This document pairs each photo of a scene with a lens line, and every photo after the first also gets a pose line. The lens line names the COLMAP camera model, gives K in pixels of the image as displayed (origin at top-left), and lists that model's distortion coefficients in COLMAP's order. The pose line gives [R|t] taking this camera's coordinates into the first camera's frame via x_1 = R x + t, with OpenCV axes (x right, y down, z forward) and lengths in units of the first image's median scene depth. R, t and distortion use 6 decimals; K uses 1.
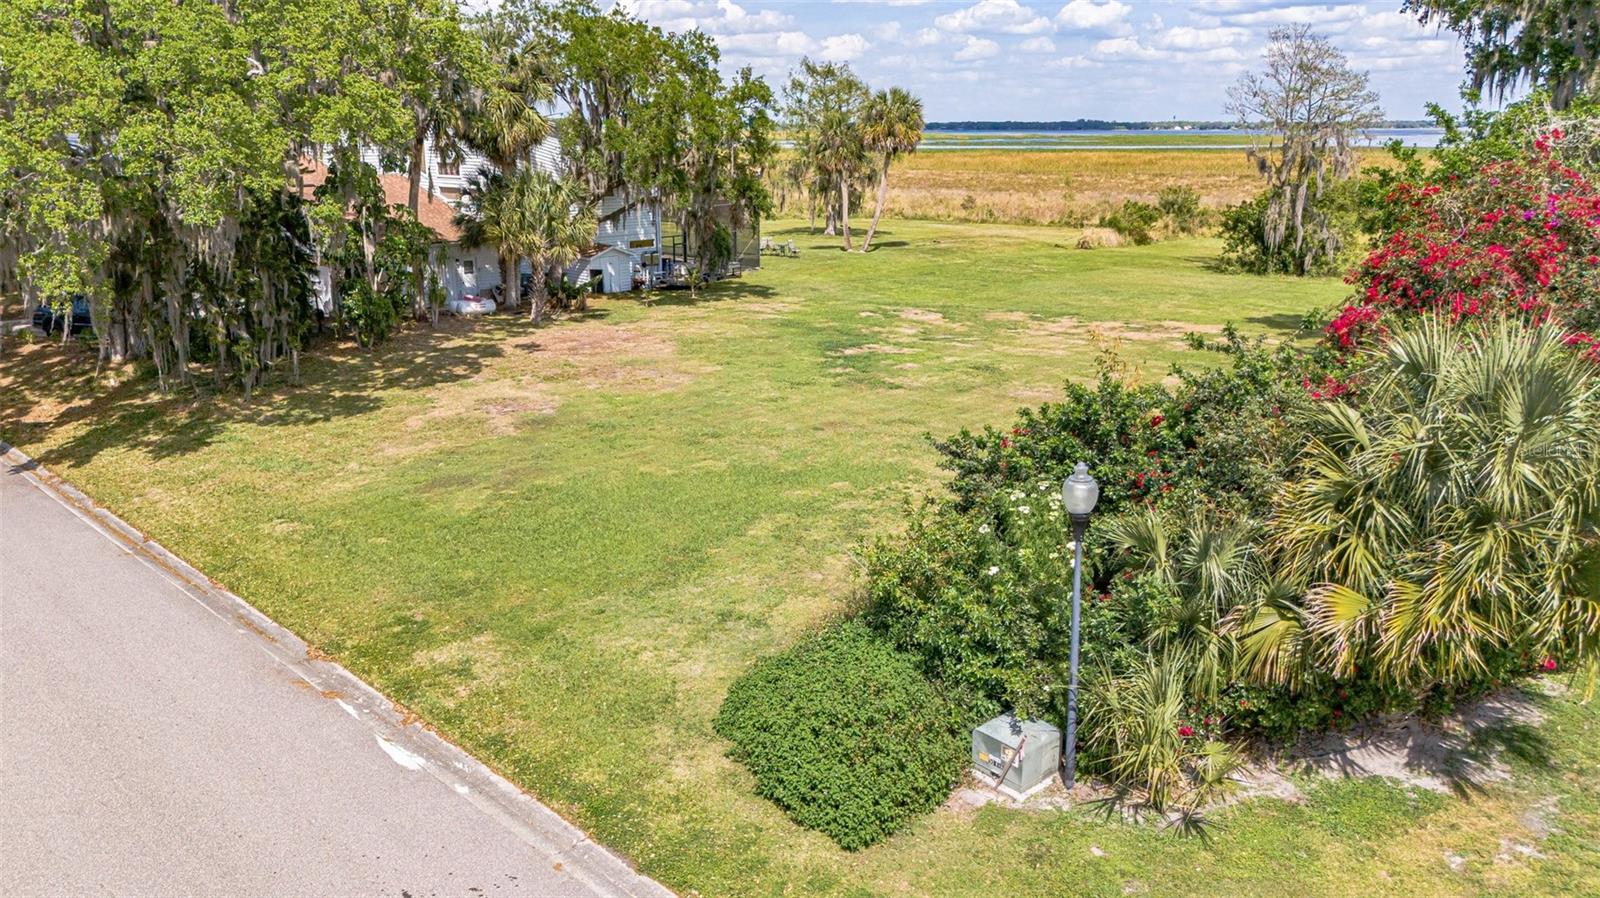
lens RADIAL K [[1213.2, 0, 773.8], [0, 1213.2, 463.1], [0, 0, 1]] dist [0.062431, -0.059622]
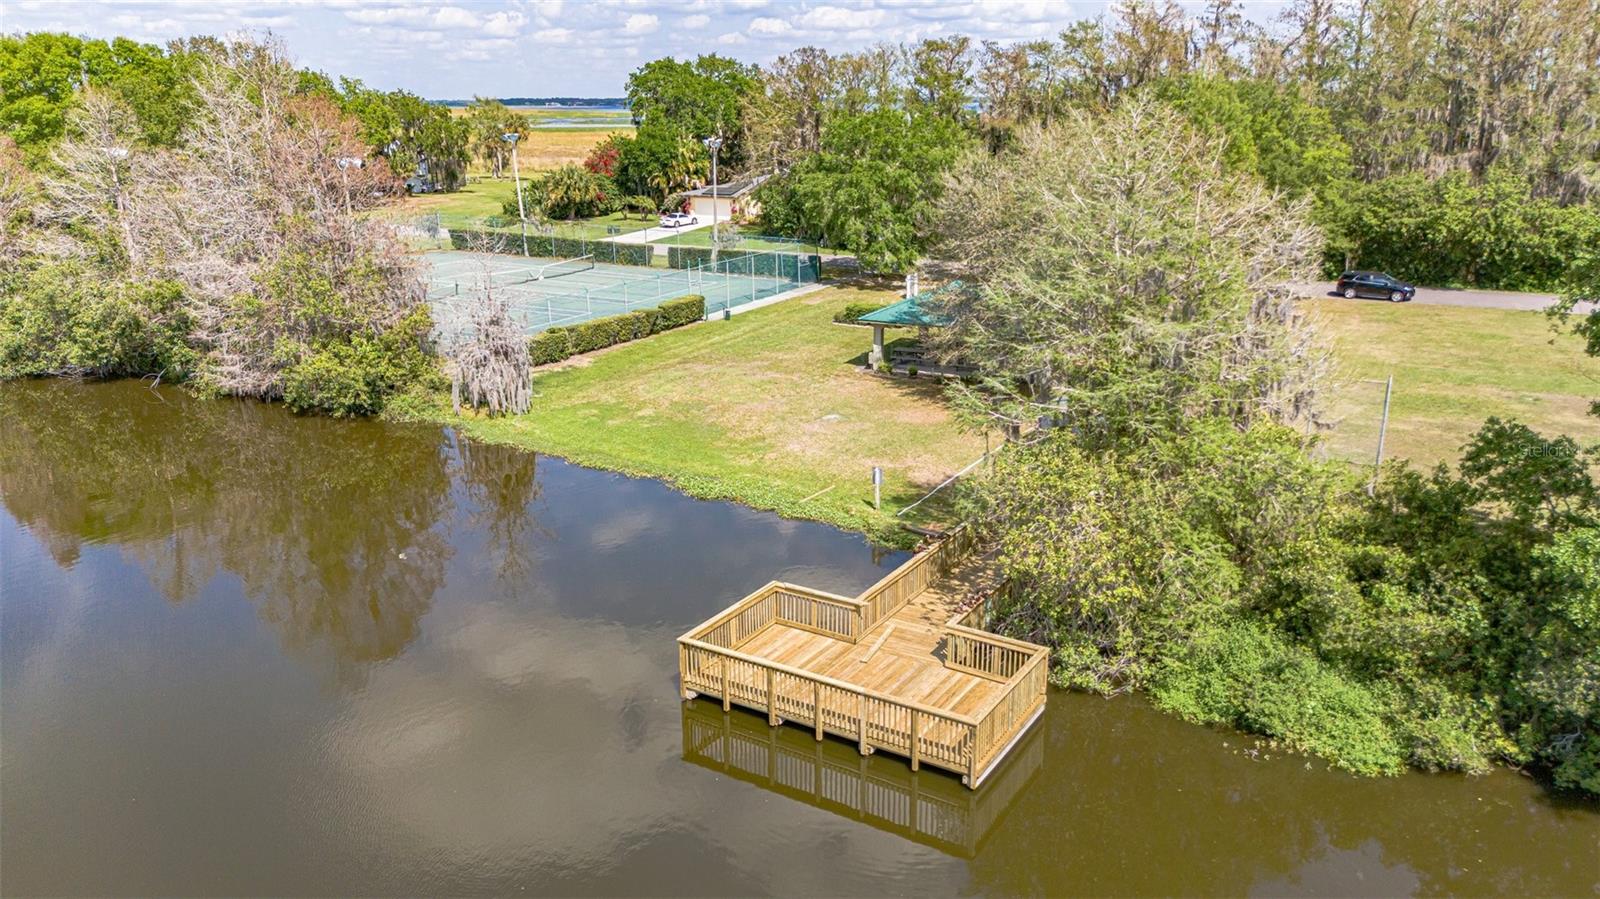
lens RADIAL K [[1213.2, 0, 792.4], [0, 1213.2, 450.1], [0, 0, 1]] dist [0.062431, -0.059622]
pose [[0.961708, -0.078030, 0.262732, -0.066879], [0.075159, 0.996951, 0.020978, 0.368000], [-0.263568, -0.000428, 0.964641, -1.562591]]
